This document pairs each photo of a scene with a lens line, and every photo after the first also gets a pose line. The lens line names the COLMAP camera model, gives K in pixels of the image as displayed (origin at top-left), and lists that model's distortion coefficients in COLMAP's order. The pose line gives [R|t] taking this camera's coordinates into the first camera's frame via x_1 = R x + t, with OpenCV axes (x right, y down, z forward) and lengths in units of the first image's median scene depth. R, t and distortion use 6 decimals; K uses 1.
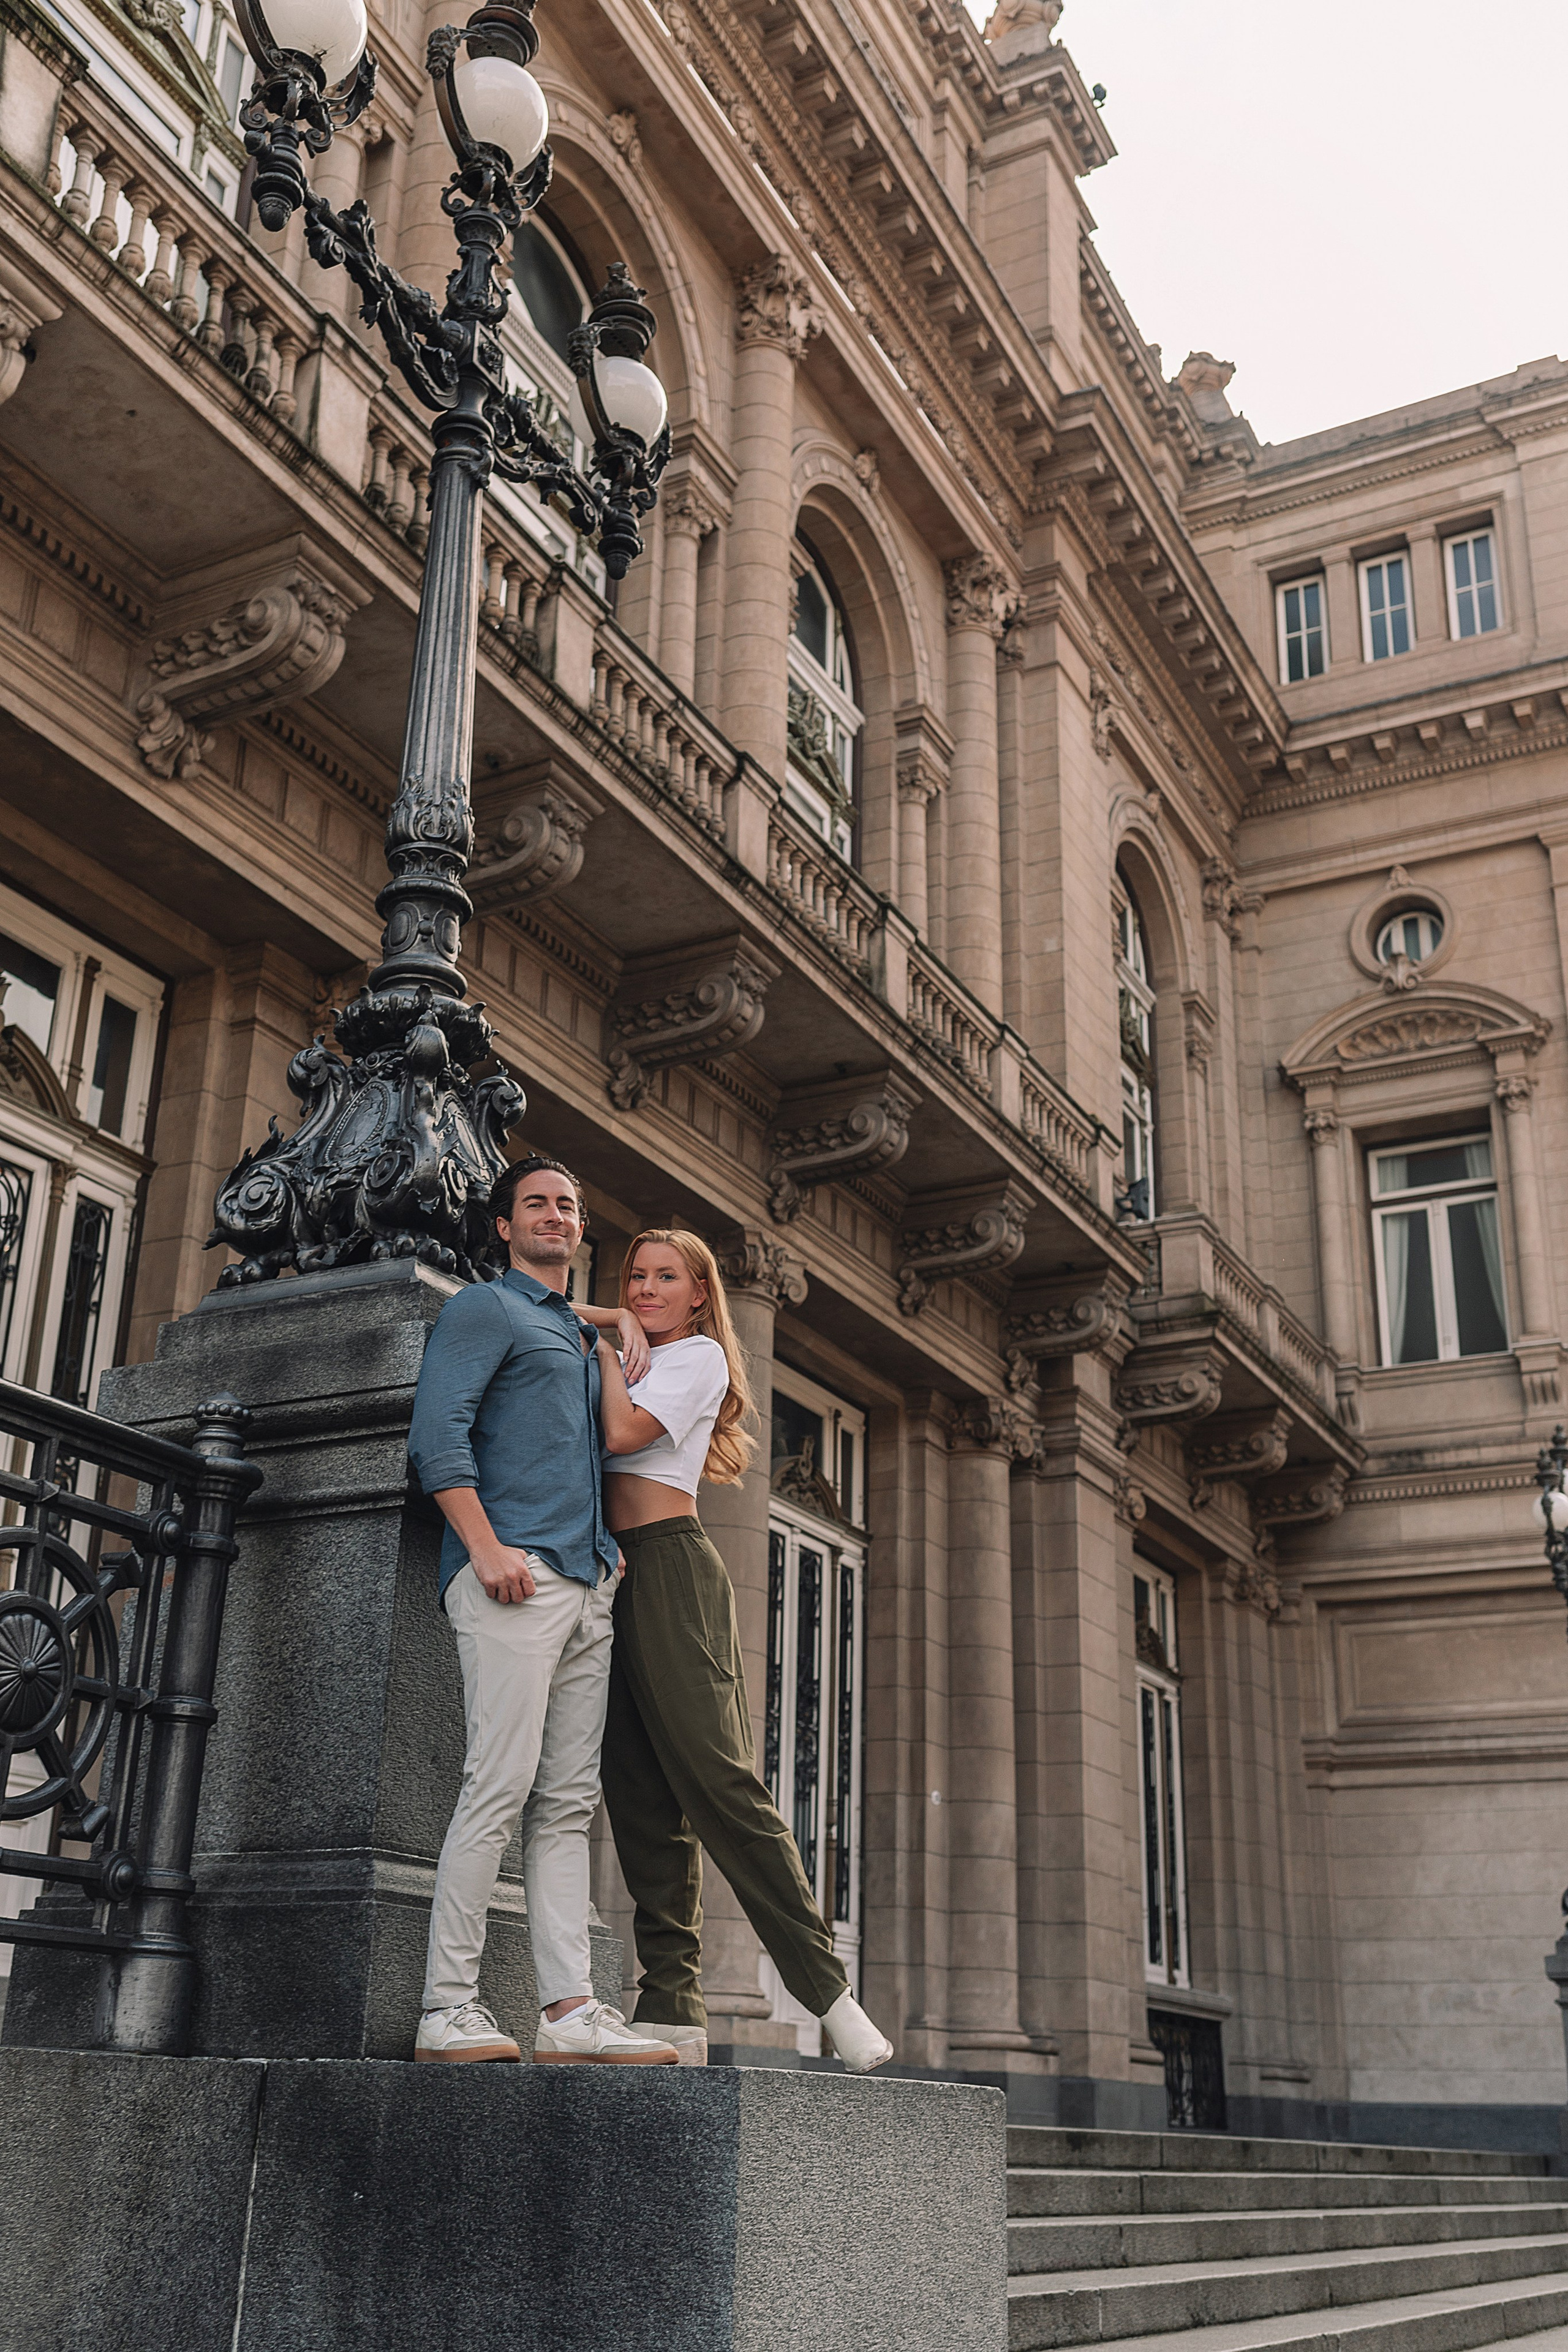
lens RADIAL K [[2384.9, 0, 773.6], [0, 2384.9, 1201.8], [0, 0, 1]] dist [0.017605, -0.018228]
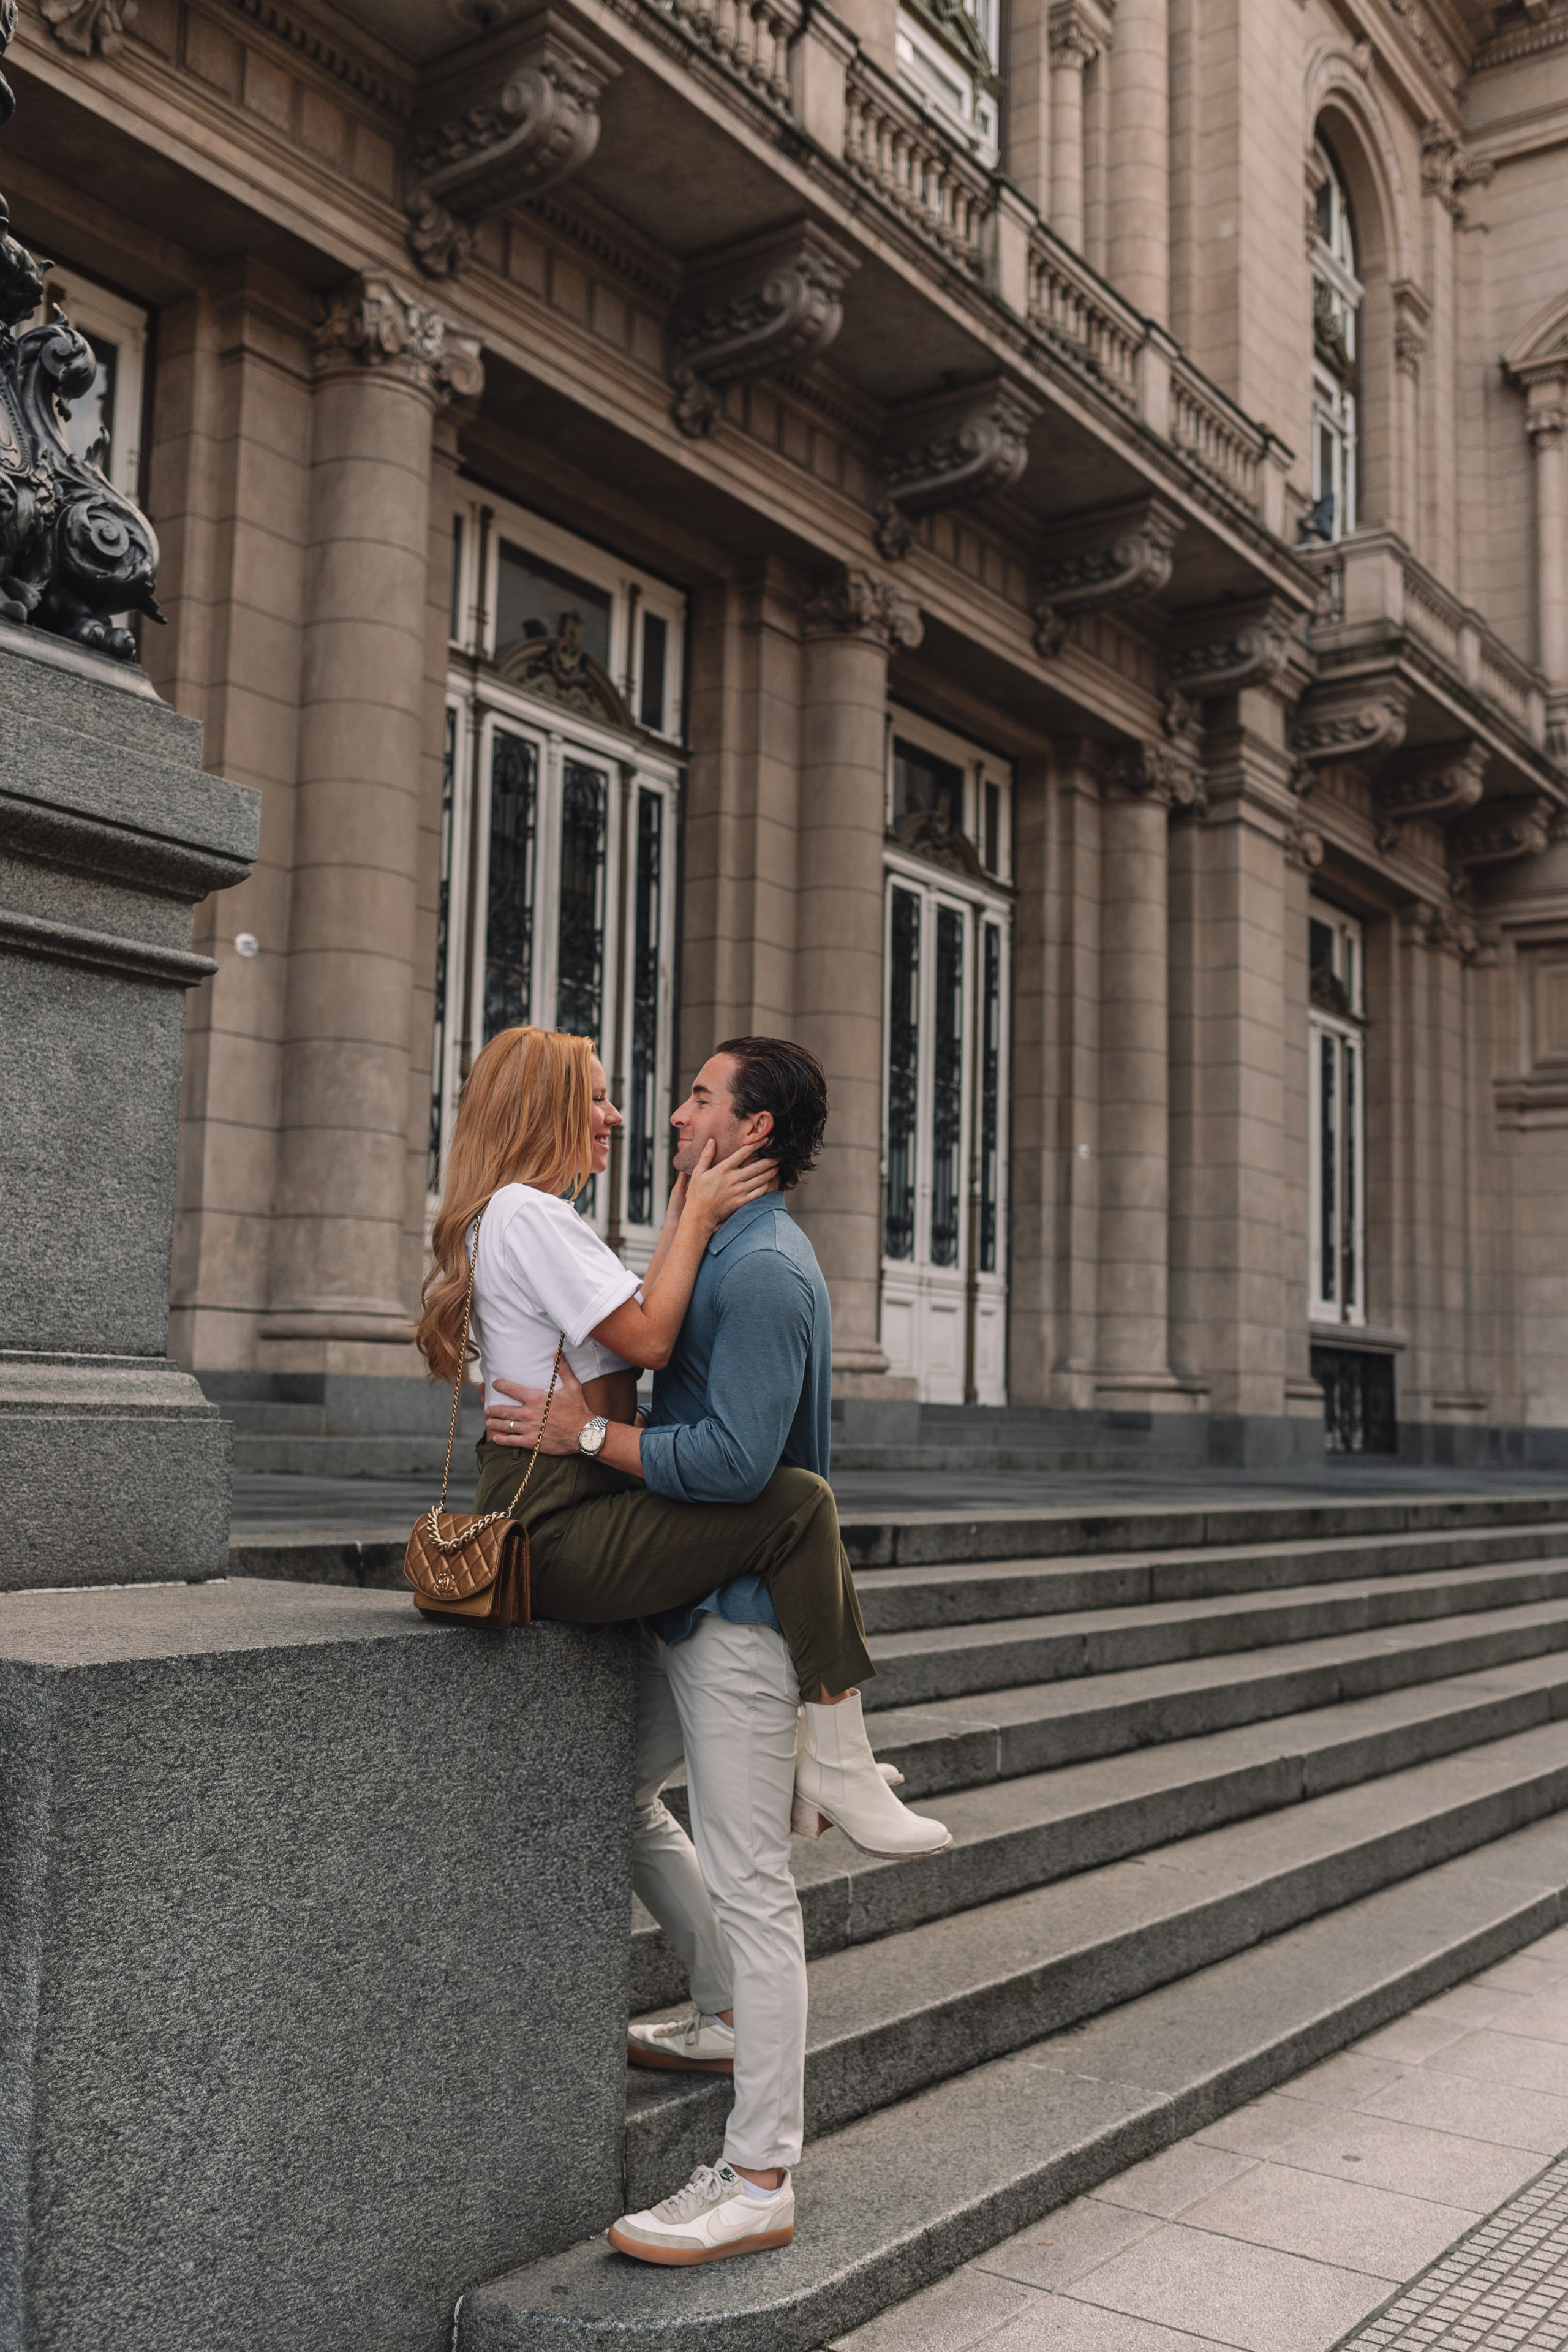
lens RADIAL K [[2254.7, 0, 784.0], [0, 2254.7, 1176.0], [0, 0, 1]] dist [0.009933, -0.015738]
pose [[0.992141, -0.014867, -0.124240, 0.058595], [0.046893, 0.964731, 0.259026, 0.009740], [0.116007, -0.262817, 0.957846, 0.080298]]
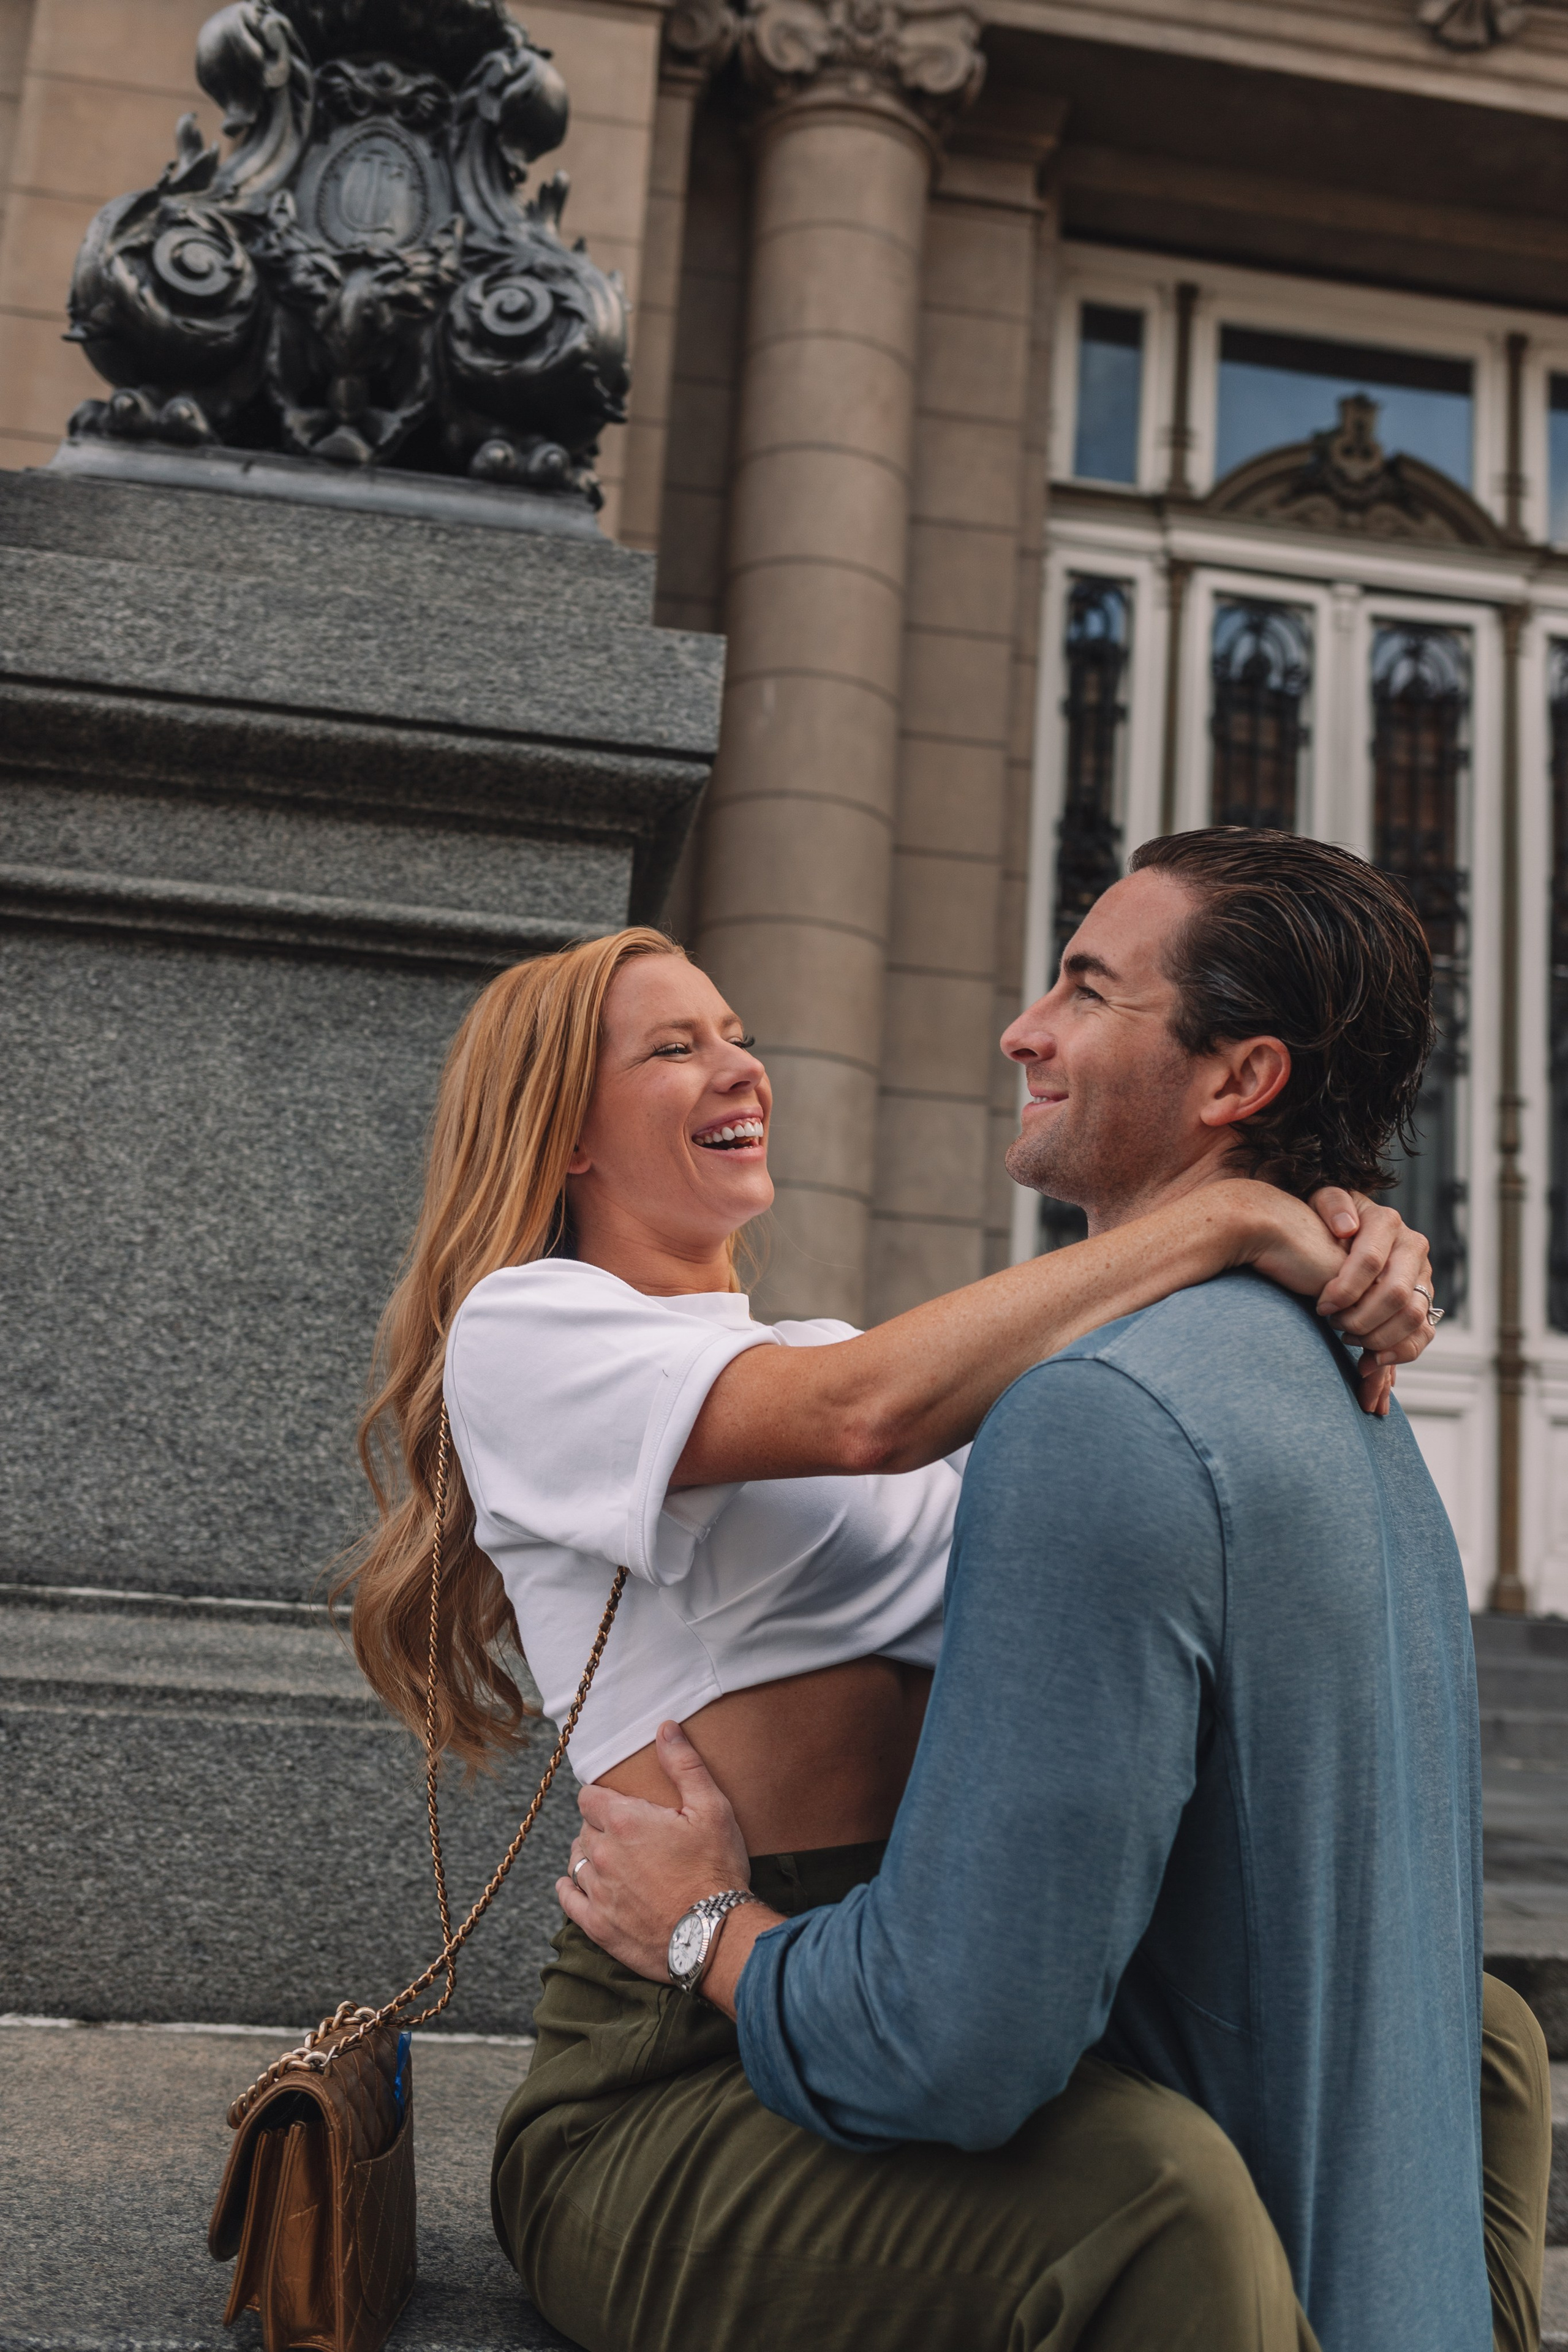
lens RADIAL K [[2254.7, 0, 784.0], [0, 2254.7, 1176.0], [0, 0, 1]] dist [0.009933, -0.015738]
pose [[0.587615, -0.128828, -0.798819, 0.080375], [0.250523, 0.967699, 0.028221, 0.052875], [0.769381, -0.216706, 0.600909, 0.207825]]
